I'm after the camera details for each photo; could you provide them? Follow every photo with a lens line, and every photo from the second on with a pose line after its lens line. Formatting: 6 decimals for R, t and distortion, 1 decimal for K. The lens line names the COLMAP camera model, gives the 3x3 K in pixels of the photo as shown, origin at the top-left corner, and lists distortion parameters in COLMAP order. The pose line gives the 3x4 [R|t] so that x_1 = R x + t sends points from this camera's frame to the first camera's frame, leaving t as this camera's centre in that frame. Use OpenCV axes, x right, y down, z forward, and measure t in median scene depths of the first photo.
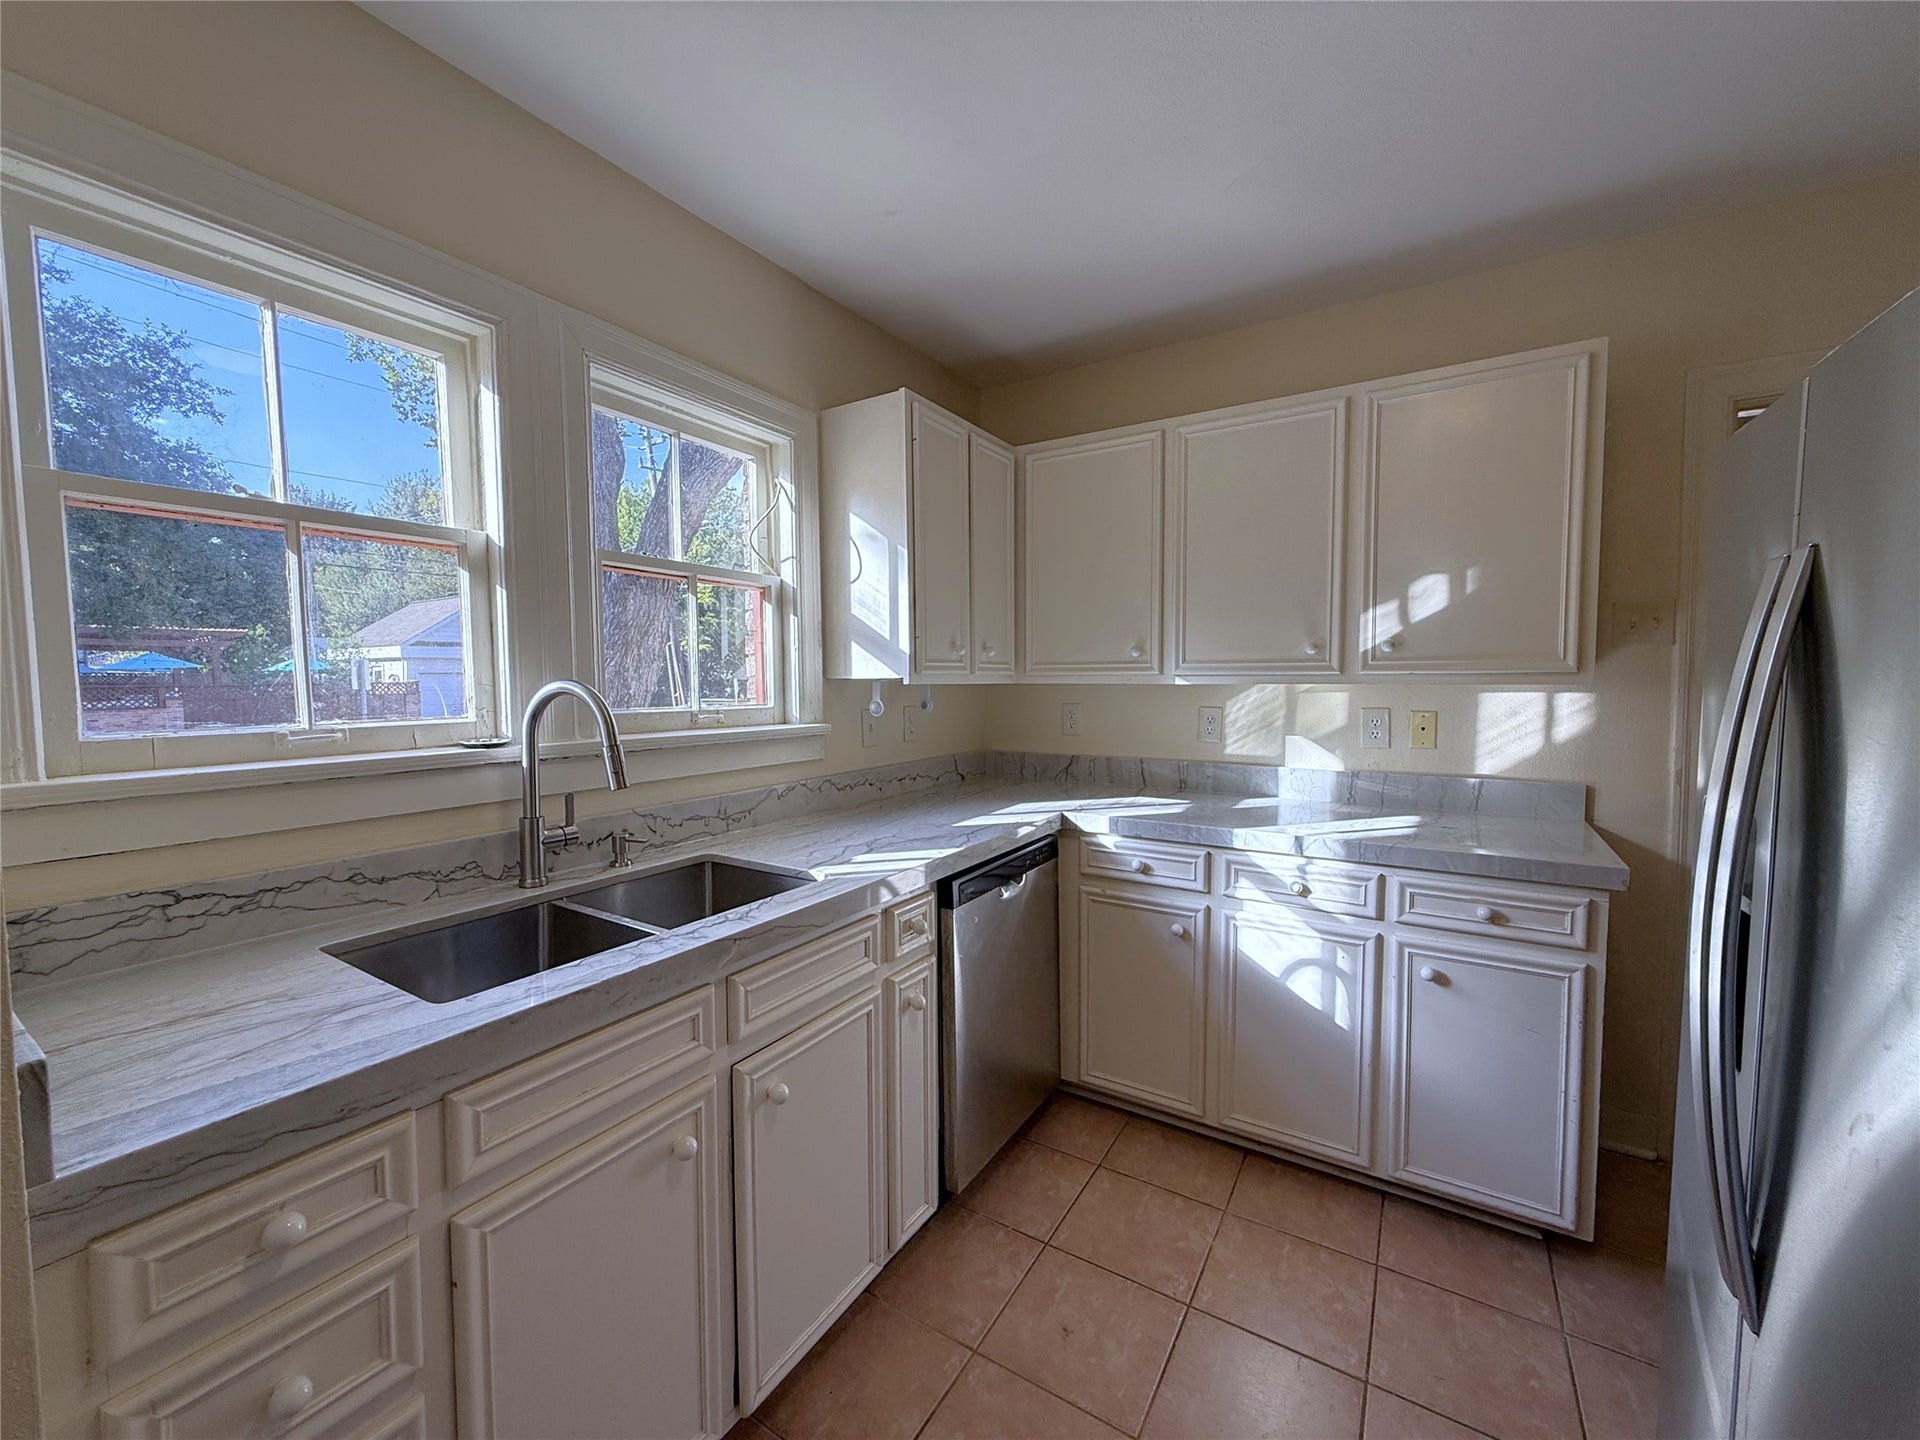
lens RADIAL K [[774.3, 0, 955.1], [0, 774.3, 717.8], [0, 0, 1]] dist [0.003617, 0.000087]
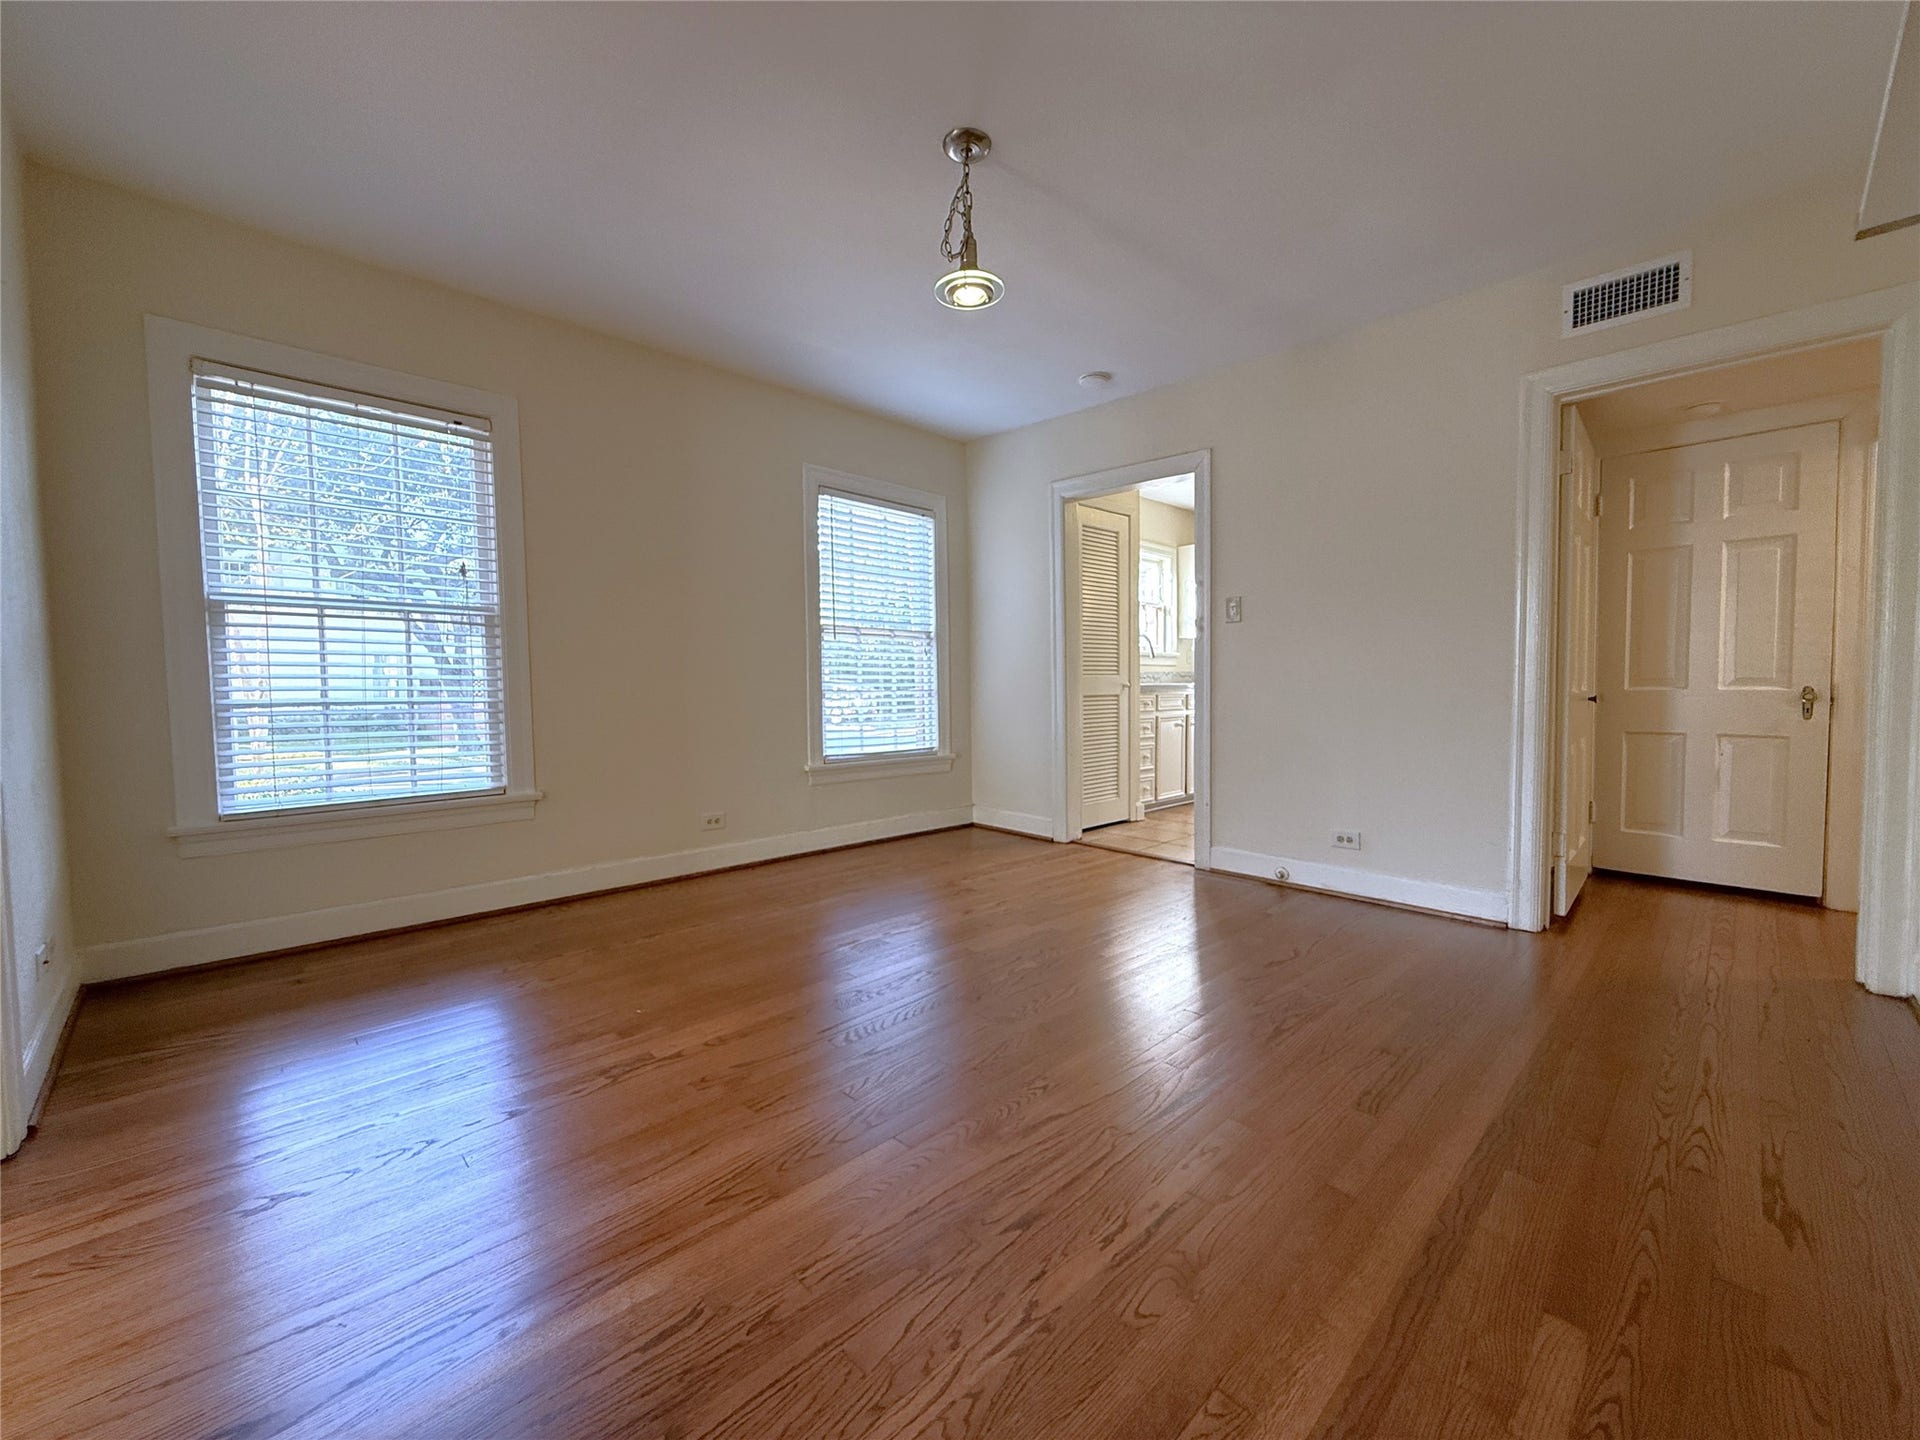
lens RADIAL K [[783.8, 0, 964.1], [0, 783.8, 715.6], [0, 0, 1]] dist [0.013754, 0.000166]
pose [[0.976510, 0.005292, -0.215407, -0.339913], [-0.007527, 0.999926, -0.009555, 0.304893], [0.215340, 0.010952, 0.976478, -2.270424]]
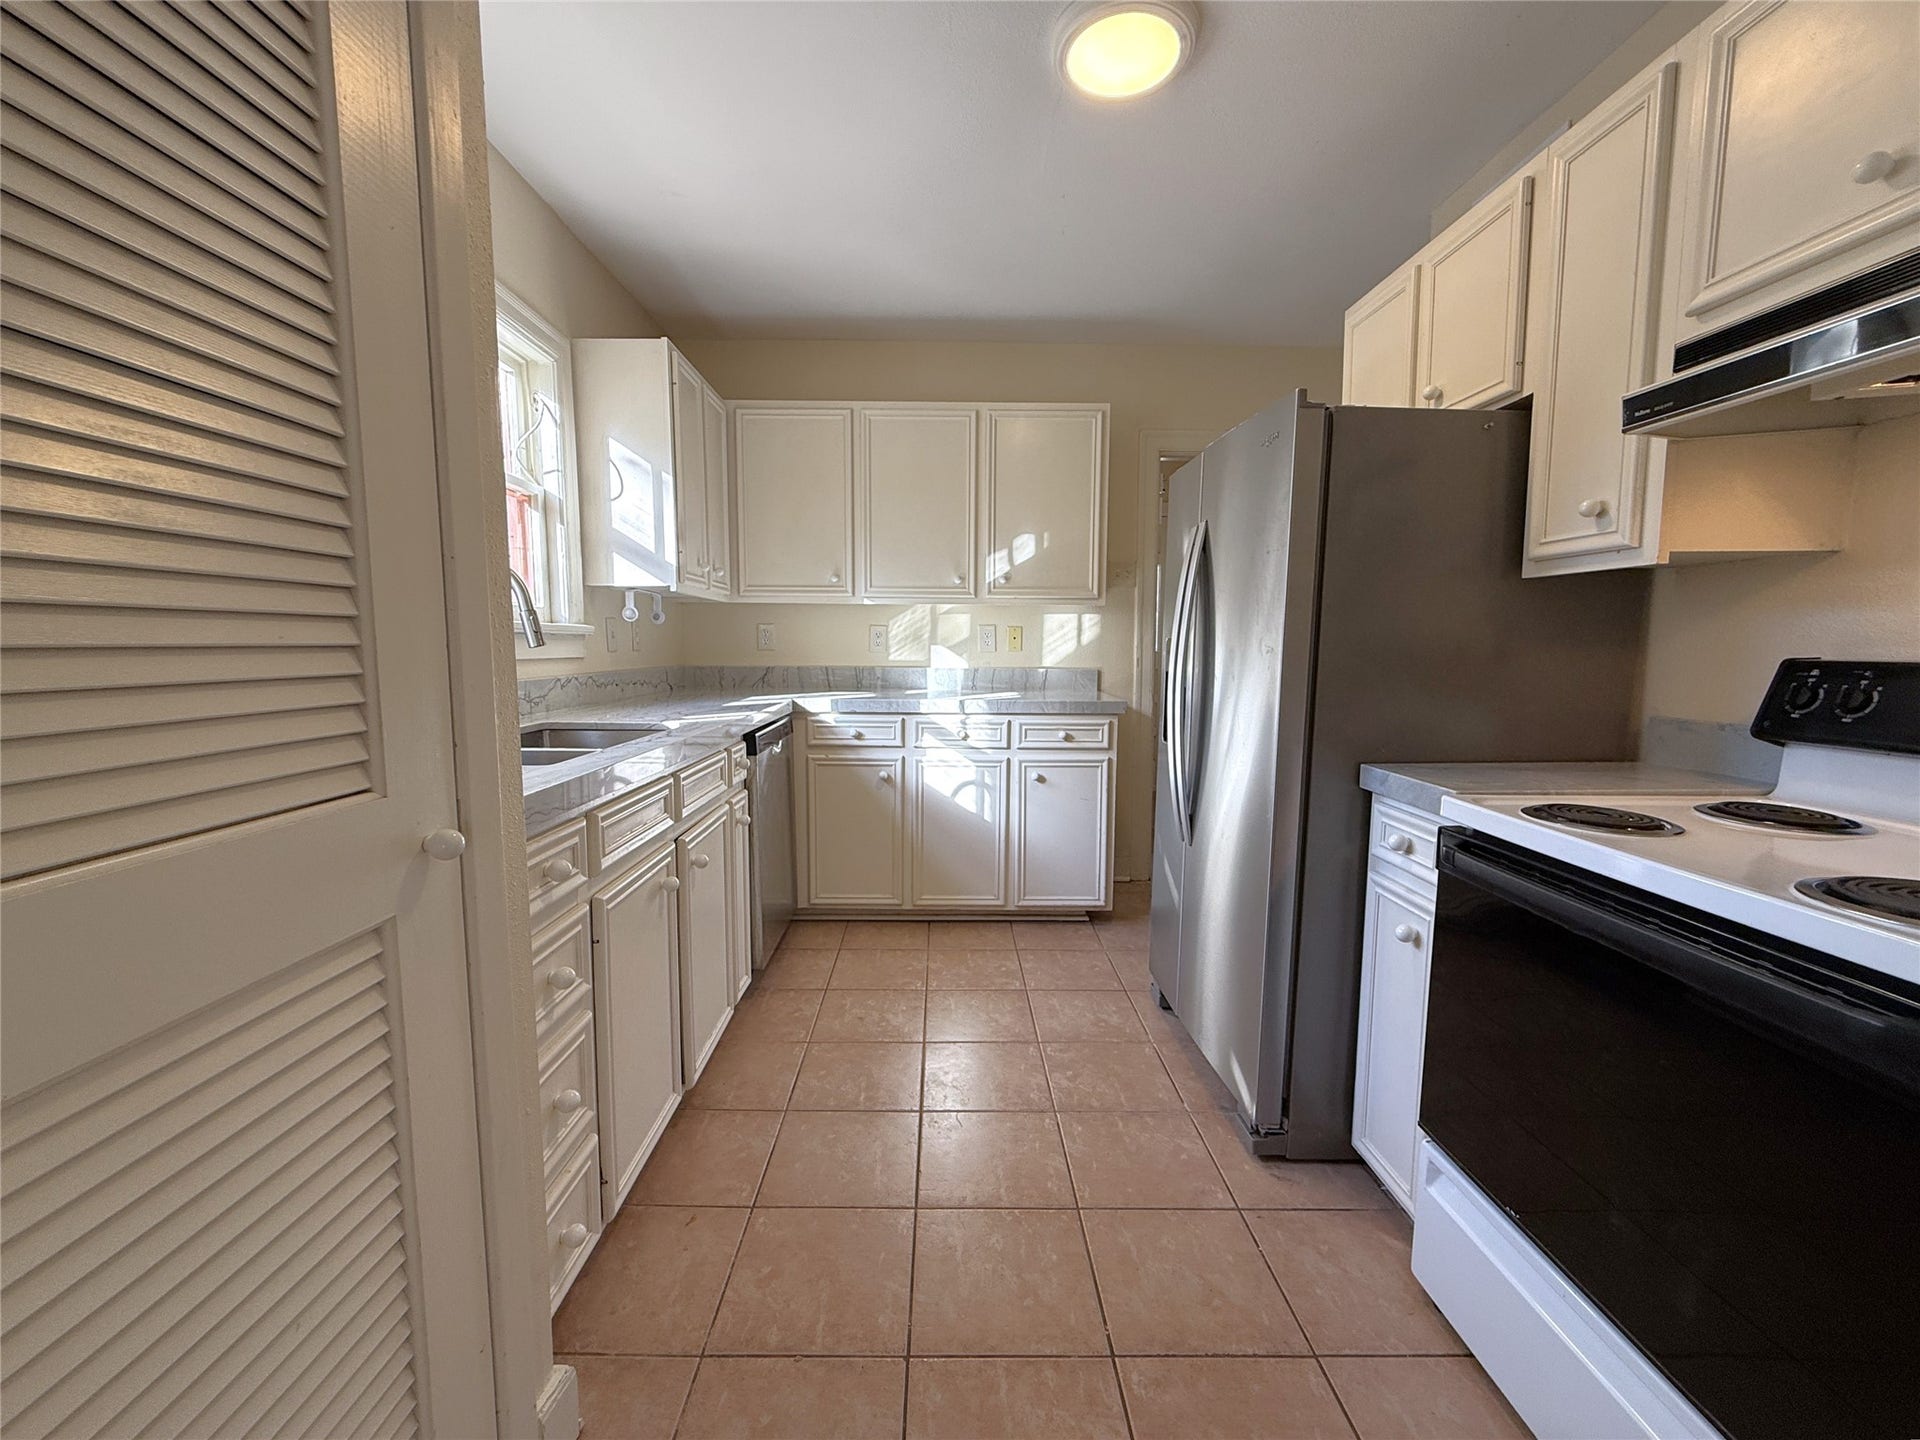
lens RADIAL K [[783.8, 0, 964.1], [0, 783.8, 715.6], [0, 0, 1]] dist [0.013754, 0.000166]
pose [[0.835842, -0.042295, 0.547338, -0.367395], [0.020680, 0.998746, 0.045597, 0.104379], [-0.548580, -0.026793, 0.835668, -0.267905]]
